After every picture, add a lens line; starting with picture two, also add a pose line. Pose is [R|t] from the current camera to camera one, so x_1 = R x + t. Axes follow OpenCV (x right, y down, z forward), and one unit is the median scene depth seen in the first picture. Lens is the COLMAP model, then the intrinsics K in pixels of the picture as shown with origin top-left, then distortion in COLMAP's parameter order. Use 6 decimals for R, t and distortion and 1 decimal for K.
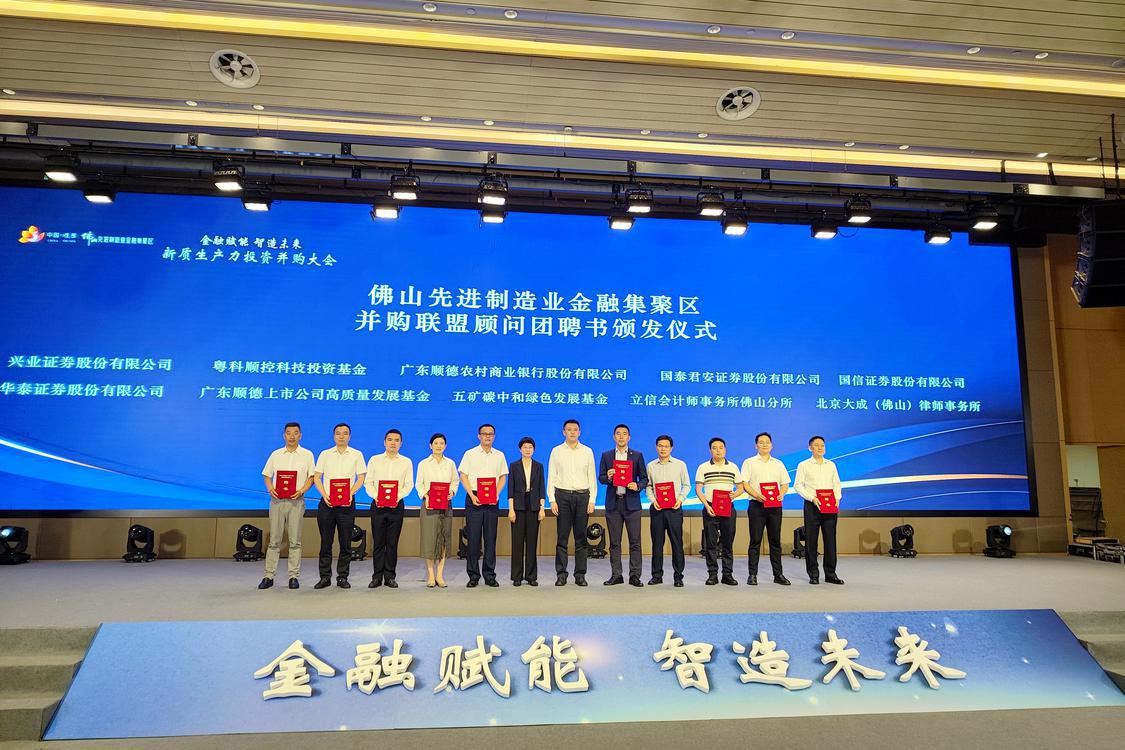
lens RADIAL K [[764.1, 0, 555.4], [0, 764.1, 353.1], [0, 0, 1]] dist [0.000863, -0.003808]
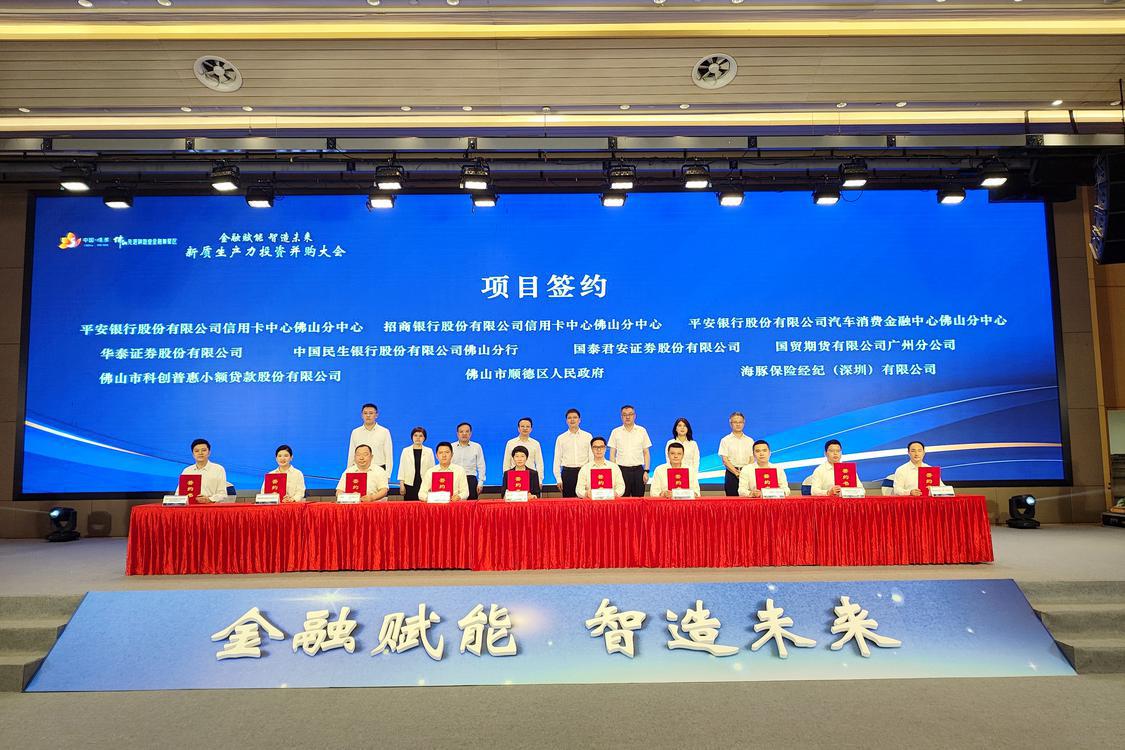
lens RADIAL K [[763.7, 0, 555.2], [0, 763.7, 368.4], [0, 0, 1]] dist [-0.000922, -0.001071]
pose [[0.993626, -0.031150, -0.108334, 0.131958], [0.036312, 0.998281, 0.046009, 0.000692], [0.106715, -0.049649, 0.993049, -0.011512]]
